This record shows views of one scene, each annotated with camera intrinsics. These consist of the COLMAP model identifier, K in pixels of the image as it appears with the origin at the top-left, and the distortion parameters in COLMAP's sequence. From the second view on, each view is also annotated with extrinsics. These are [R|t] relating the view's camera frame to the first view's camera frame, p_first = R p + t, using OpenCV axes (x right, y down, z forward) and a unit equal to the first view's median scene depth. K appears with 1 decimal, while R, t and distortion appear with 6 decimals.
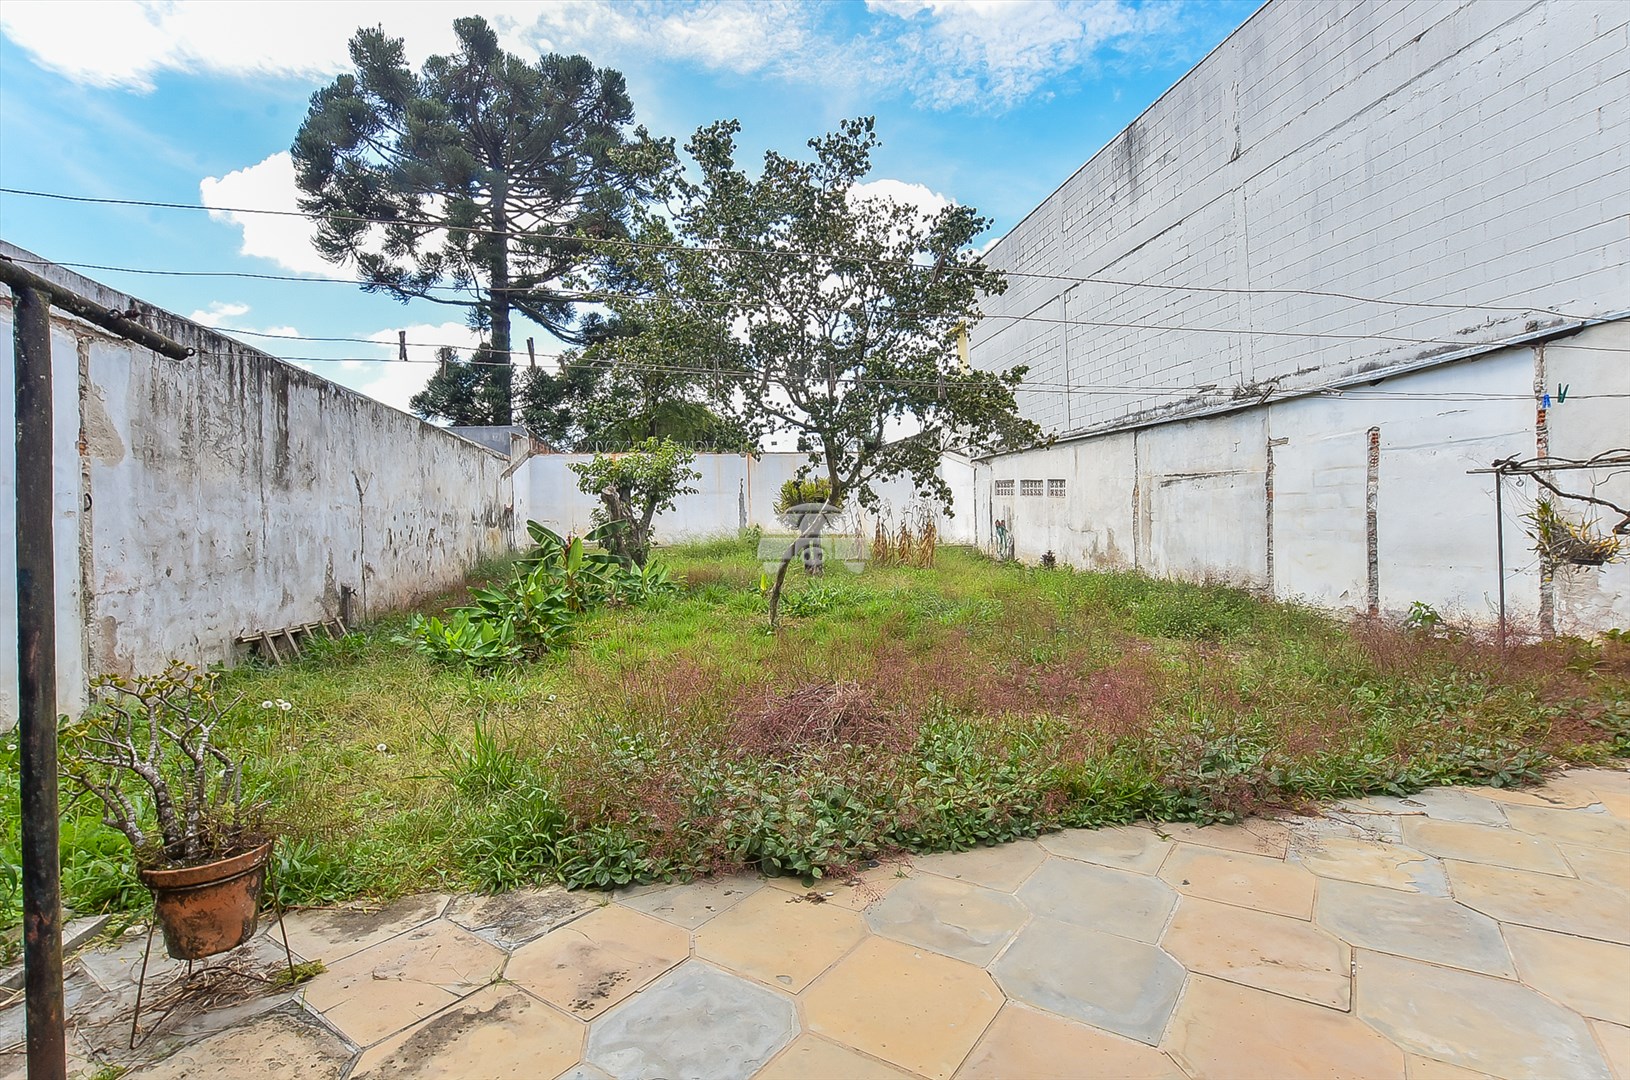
lens RADIAL K [[729.7, 0, 821.4], [0, 729.7, 530.3], [0, 0, 1]] dist [-0.051797, 0.016174]
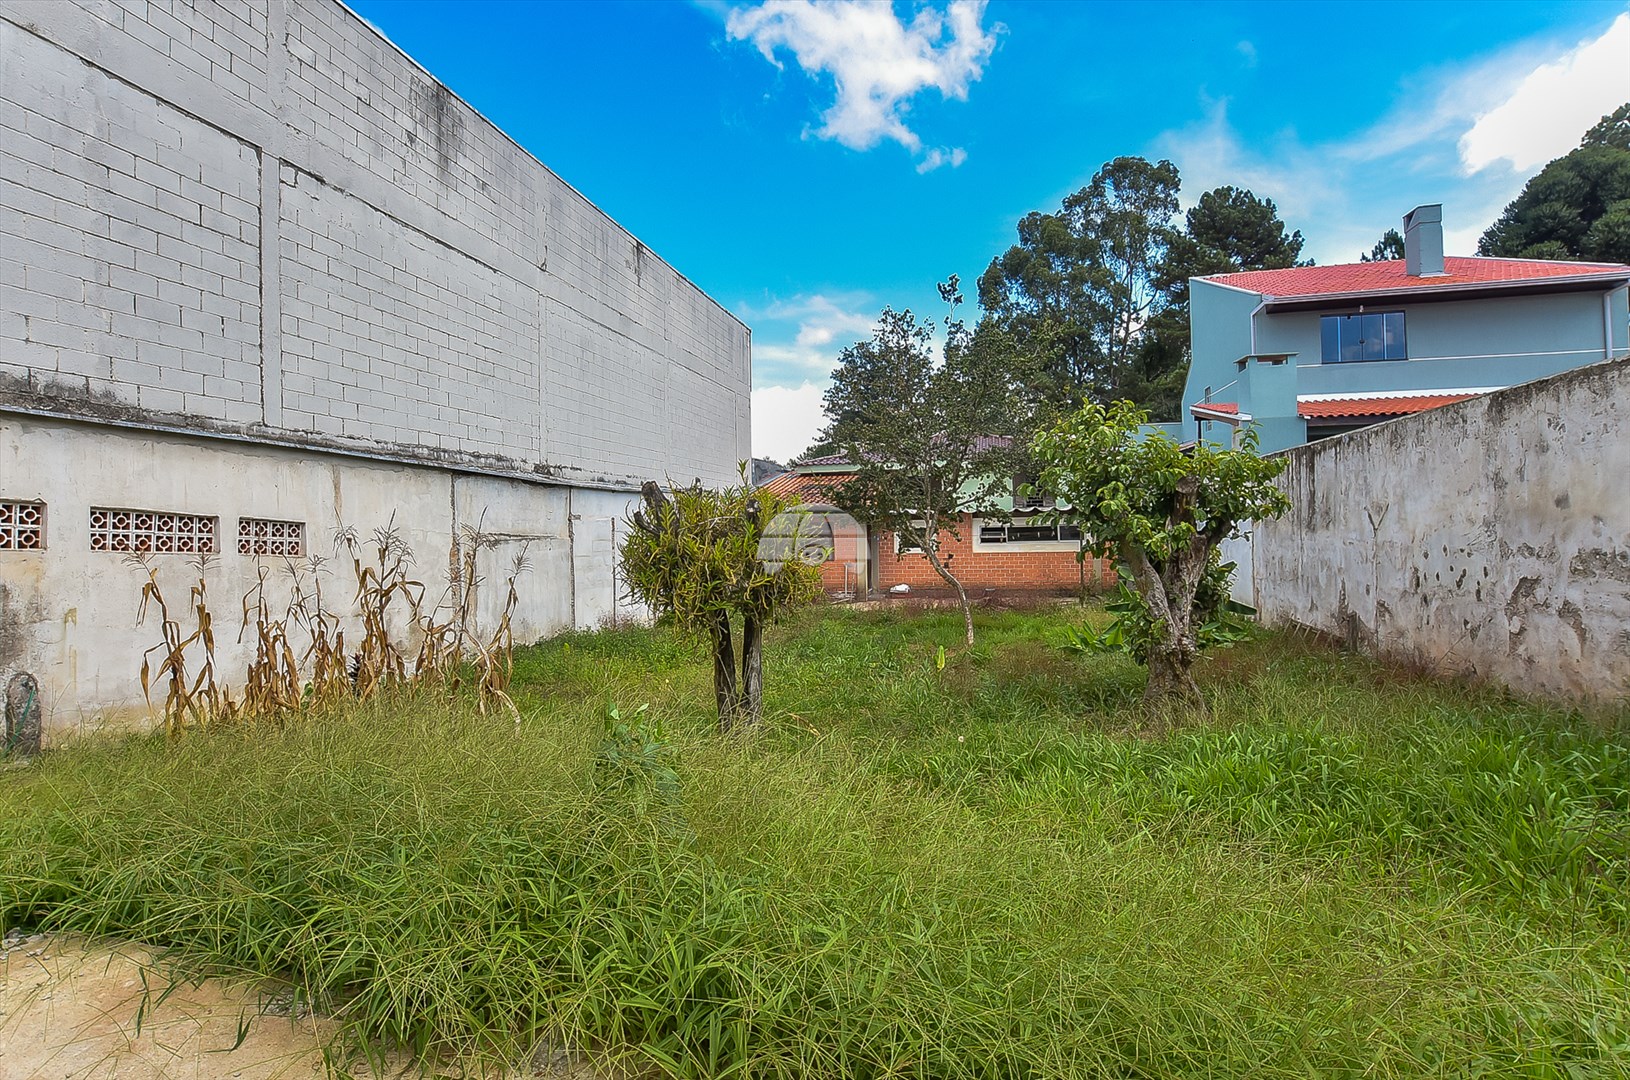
lens RADIAL K [[729.7, 0, 821.4], [0, 729.7, 530.3], [0, 0, 1]] dist [-0.051797, 0.016174]
pose [[-0.908974, 0.042960, 0.414634, -0.300313], [0.043956, 0.999008, -0.007145, -0.062515], [-0.414529, 0.011731, -0.909960, 1.837480]]
